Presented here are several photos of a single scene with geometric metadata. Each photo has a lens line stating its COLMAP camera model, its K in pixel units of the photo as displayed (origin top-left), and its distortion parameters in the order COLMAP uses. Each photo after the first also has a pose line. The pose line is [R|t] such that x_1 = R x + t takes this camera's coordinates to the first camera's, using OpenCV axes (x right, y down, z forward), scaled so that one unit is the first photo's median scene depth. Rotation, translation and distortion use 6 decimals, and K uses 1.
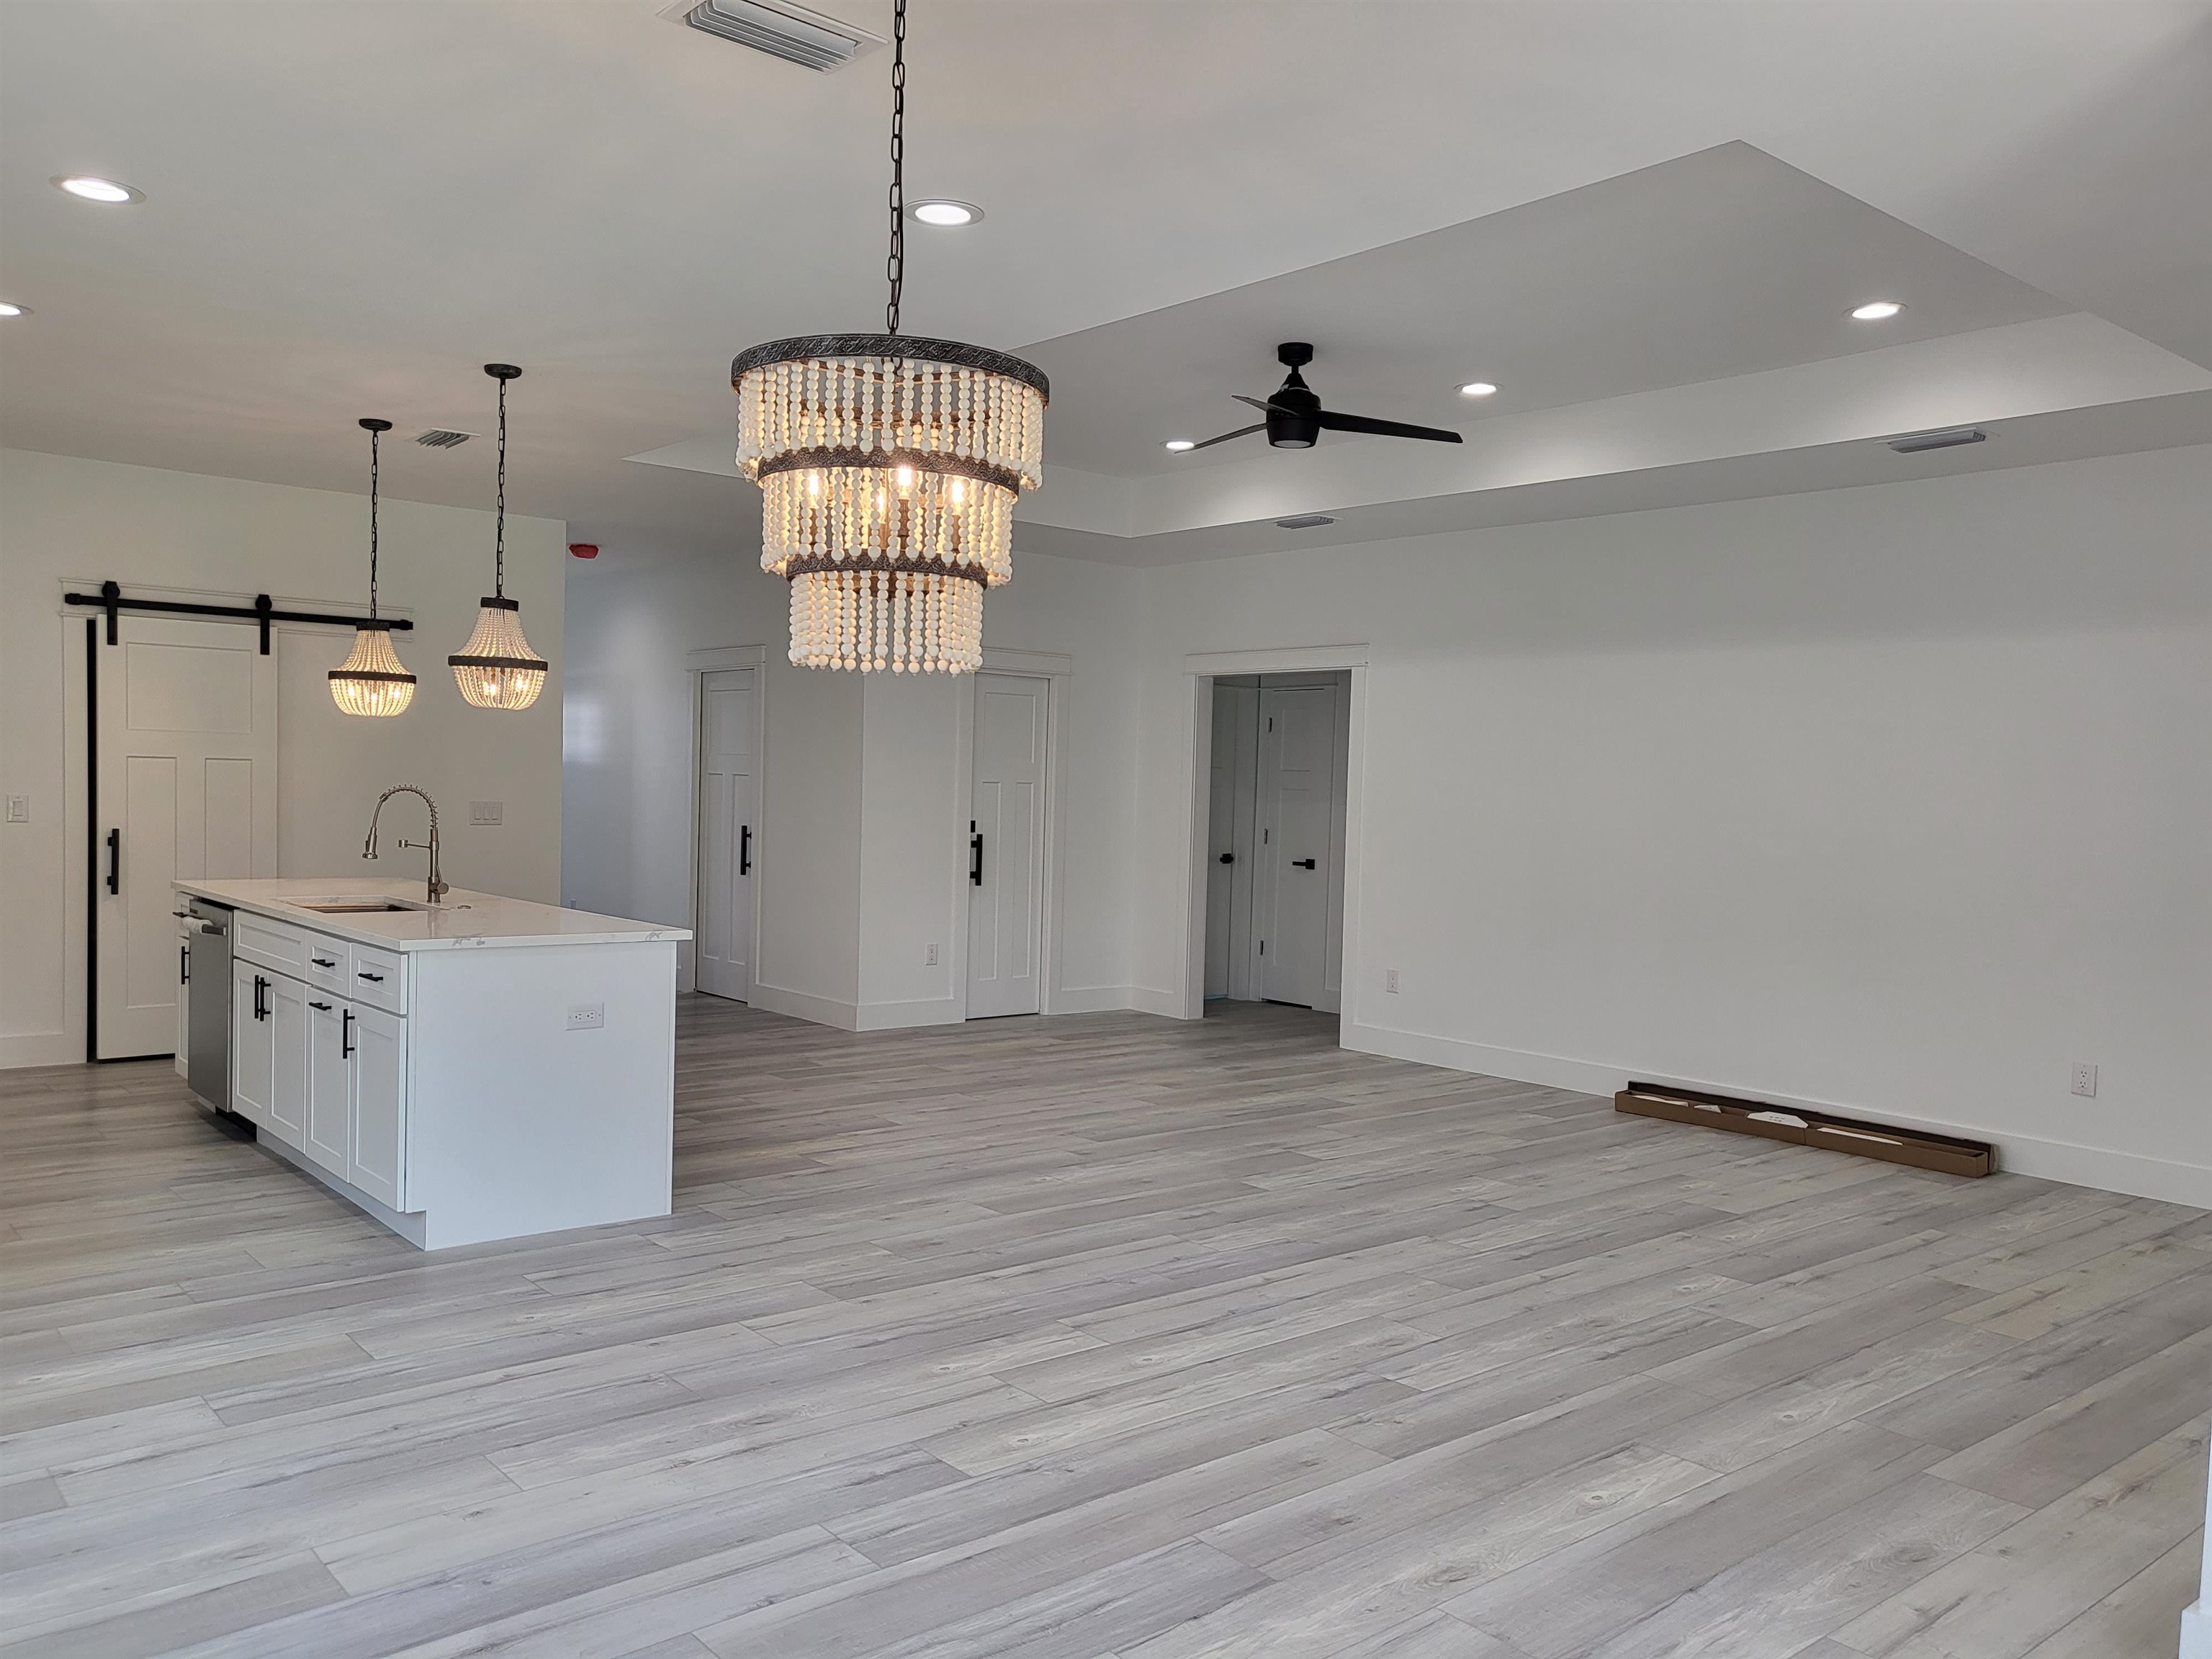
lens RADIAL K [[1680.9, 0, 1100.4], [0, 1680.9, 843.1], [0, 0, 1]] dist [-0.006880, 0.057139]
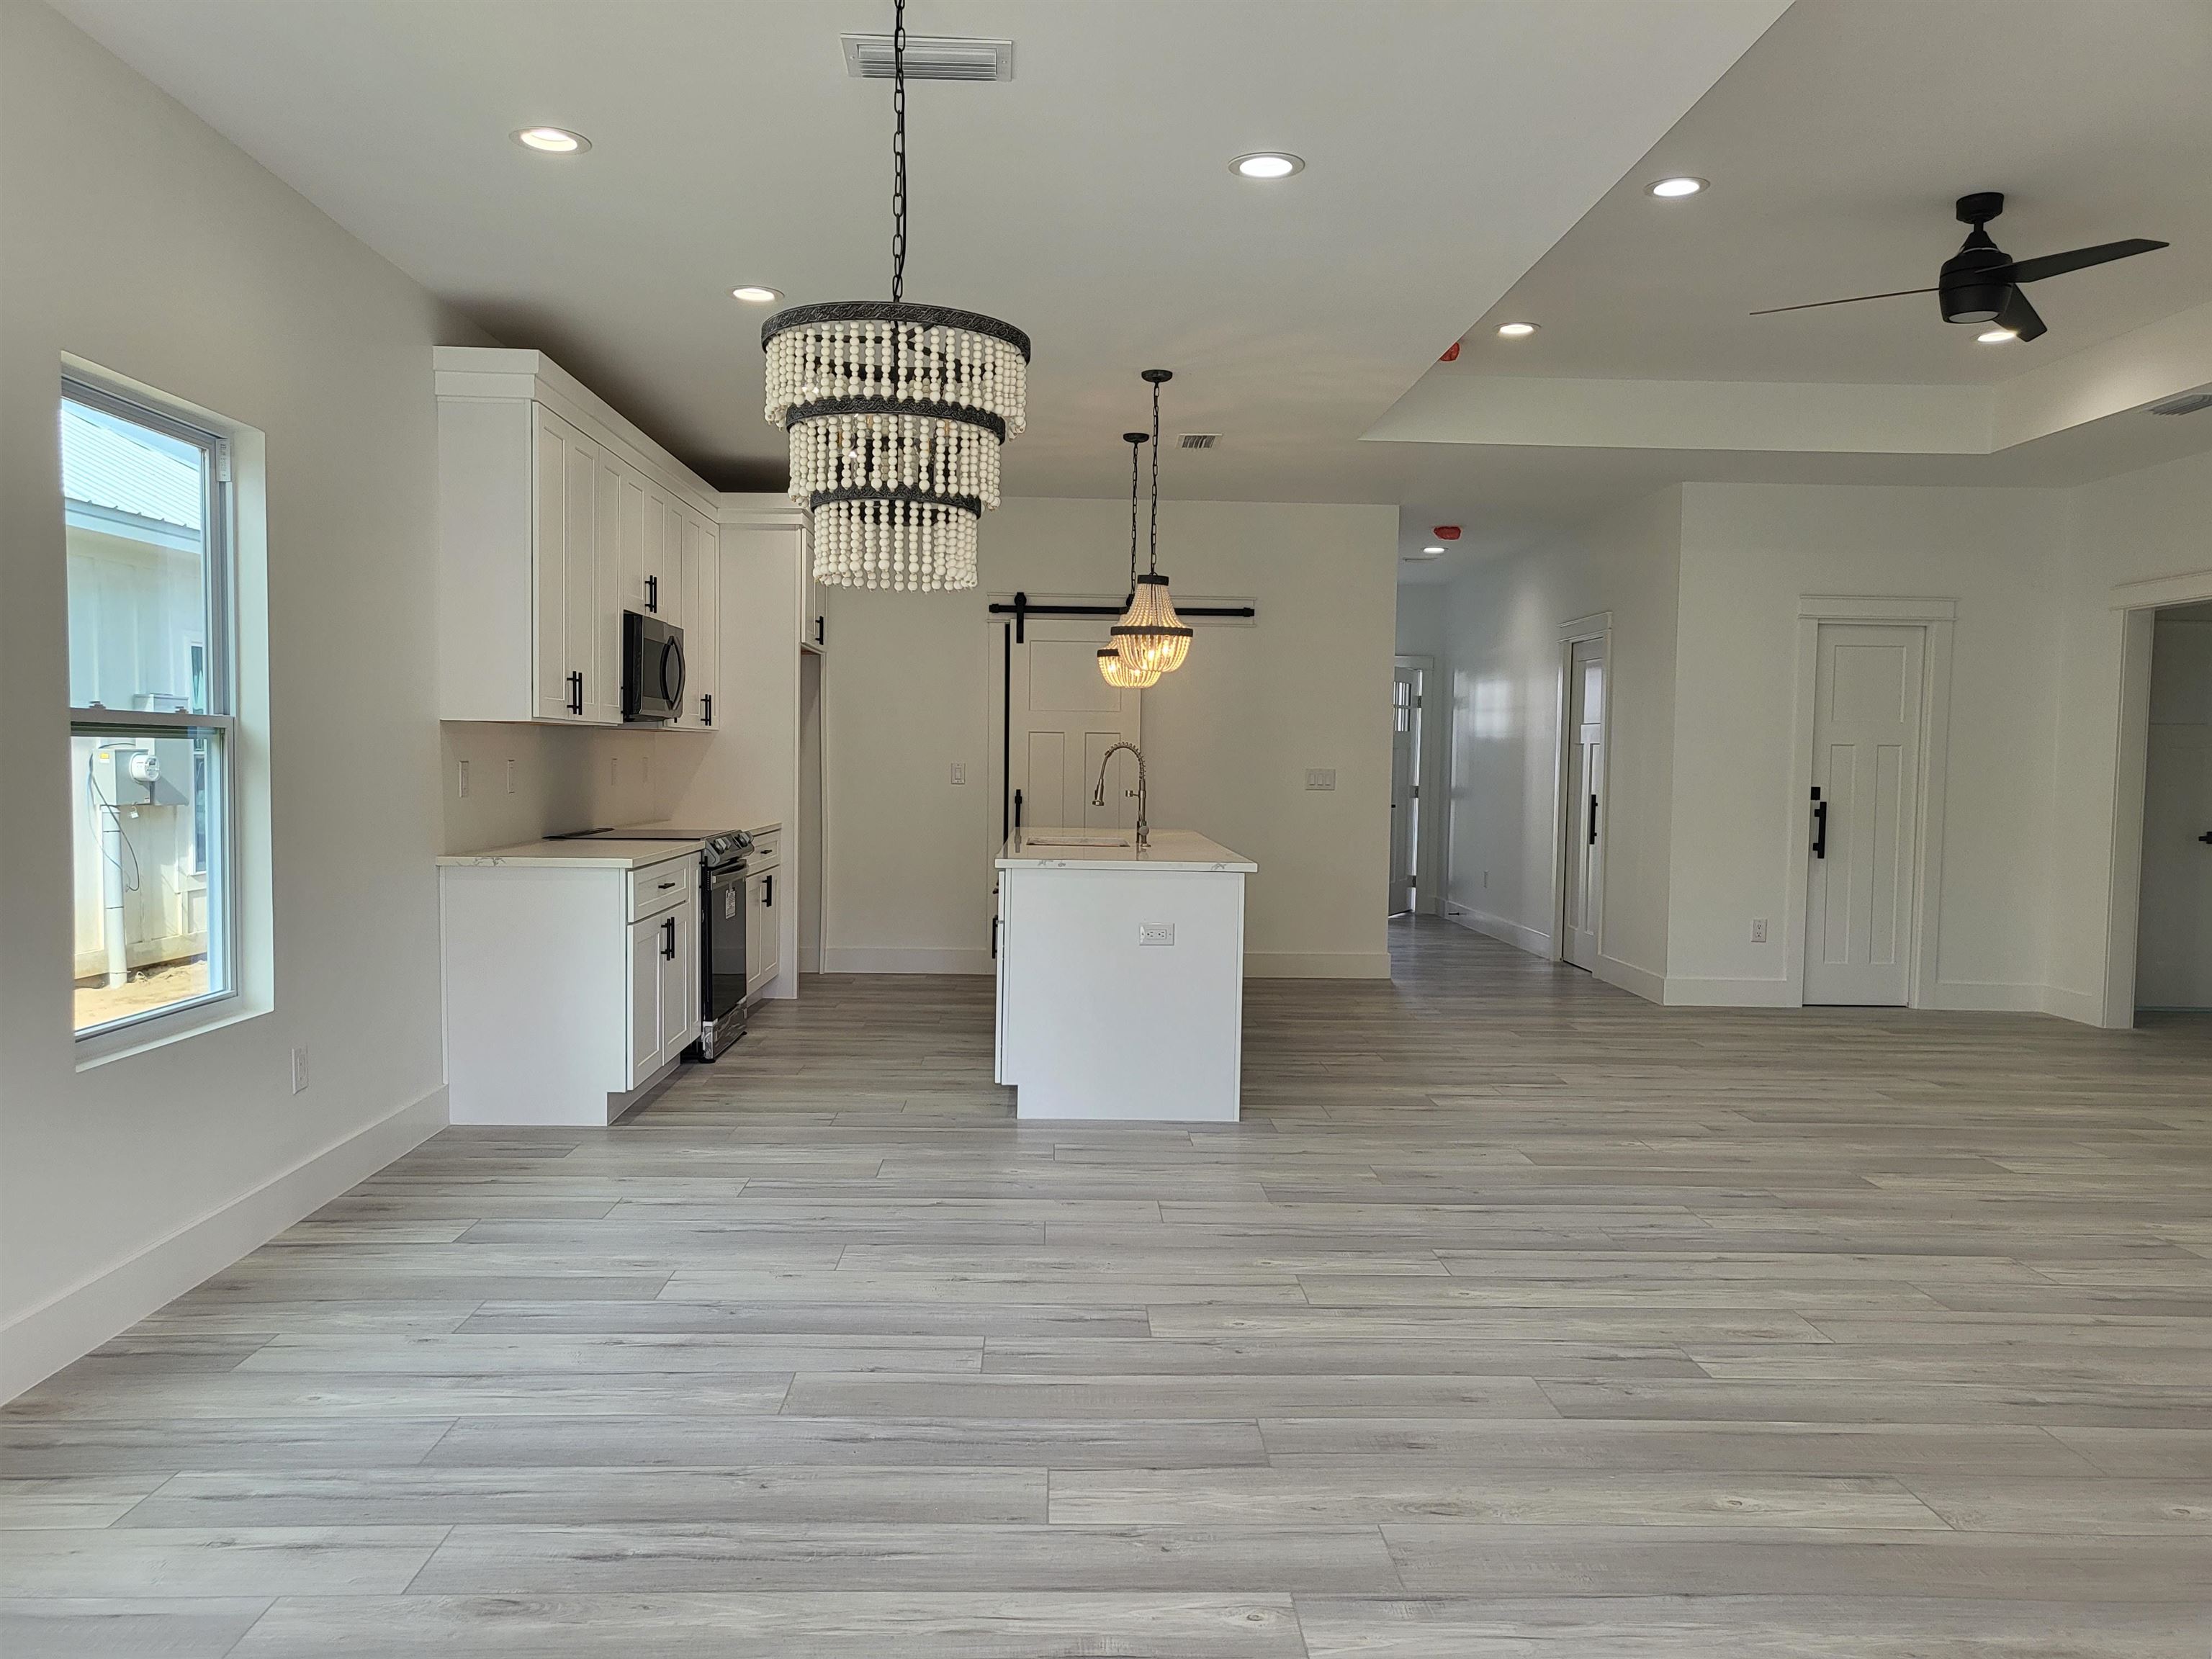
lens RADIAL K [[1680.9, 0, 1085.2], [0, 1680.9, 824.5], [0, 0, 1]] dist [-0.006880, 0.057139]
pose [[0.789963, 0.009651, -0.613079, 0.401972], [-0.014958, 0.999882, -0.003533, 0.038365], [0.612973, 0.011961, 0.790014, 0.085359]]
